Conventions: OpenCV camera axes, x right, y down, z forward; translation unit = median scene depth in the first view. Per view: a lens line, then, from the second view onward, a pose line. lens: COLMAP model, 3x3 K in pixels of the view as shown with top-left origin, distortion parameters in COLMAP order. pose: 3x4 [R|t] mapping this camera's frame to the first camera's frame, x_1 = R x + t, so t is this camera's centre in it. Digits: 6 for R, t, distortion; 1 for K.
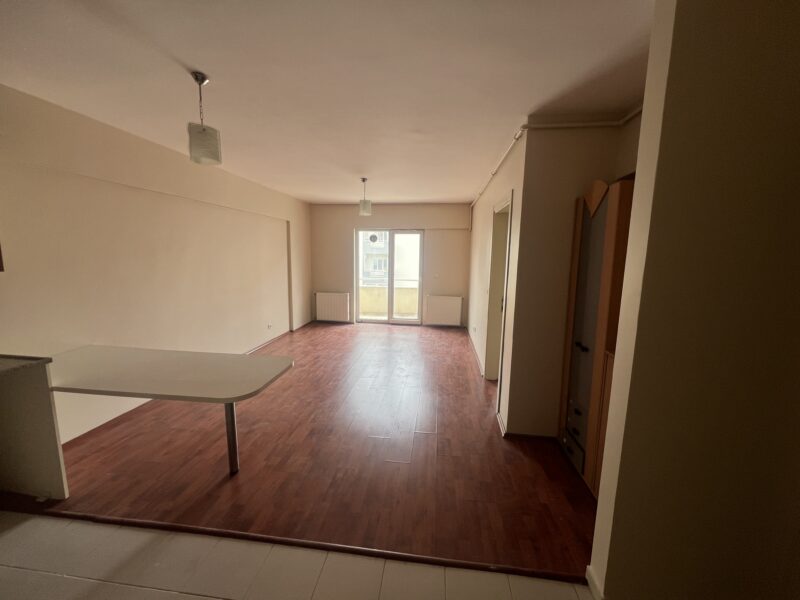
lens RADIAL K [[321.3, 0, 400.9], [0, 321.3, 297.9], [0, 0, 1]] dist [0.000629, 0.000362]
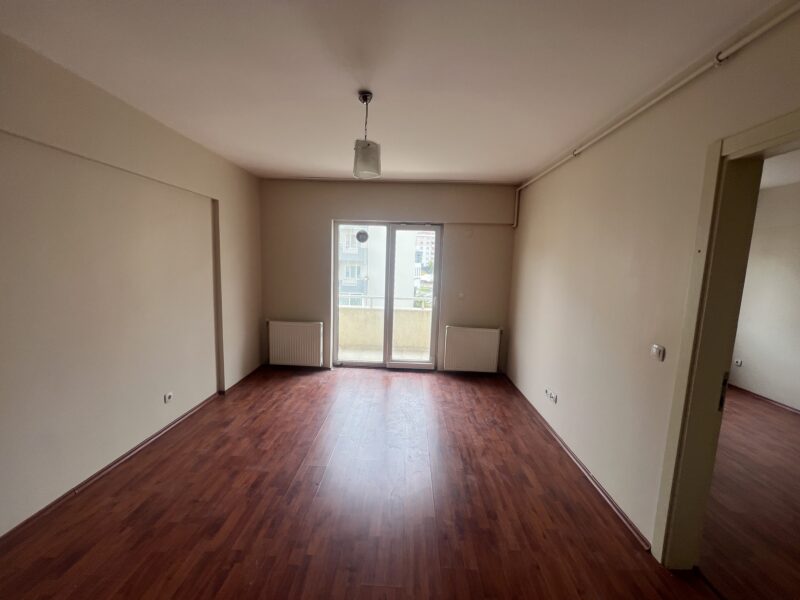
lens RADIAL K [[321.3, 0, 399.8], [0, 321.3, 296.7], [0, 0, 1]] dist [0.000629, 0.000362]
pose [[0.995864, 0.006036, 0.090657, -0.071156], [-0.003890, 0.999708, -0.023834, -0.051584], [-0.090775, 0.023382, 0.995597, 0.369623]]
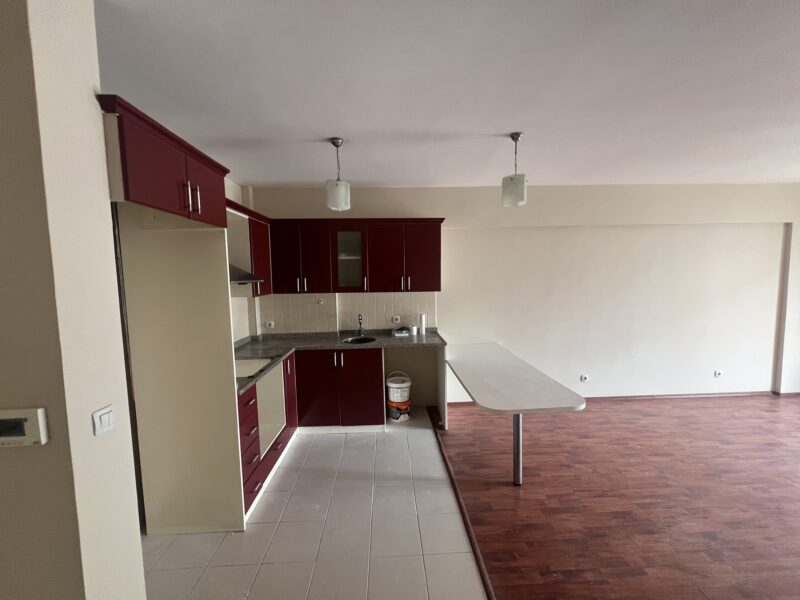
lens RADIAL K [[317.7, 0, 399.8], [0, 317.7, 301.0], [0, 0, 1]] dist [0.000926, 0.000153]
pose [[0.156393, 0.061747, -0.985763, 0.146679], [-0.109711, 0.992954, 0.044792, -0.023837], [0.981583, 0.101144, 0.162065, 0.129740]]
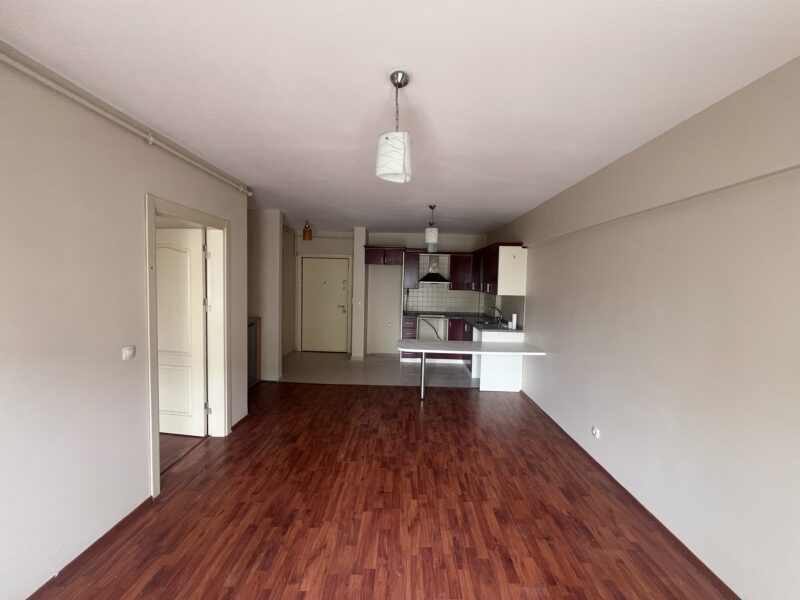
lens RADIAL K [[317.7, 0, 398.0], [0, 317.7, 299.3], [0, 0, 1]] dist [0.000926, 0.000153]
pose [[-0.994919, -0.033961, -0.094777, -0.059803], [-0.051813, 0.979869, 0.192803, -0.134591], [0.086321, 0.196734, -0.976650, 0.926051]]
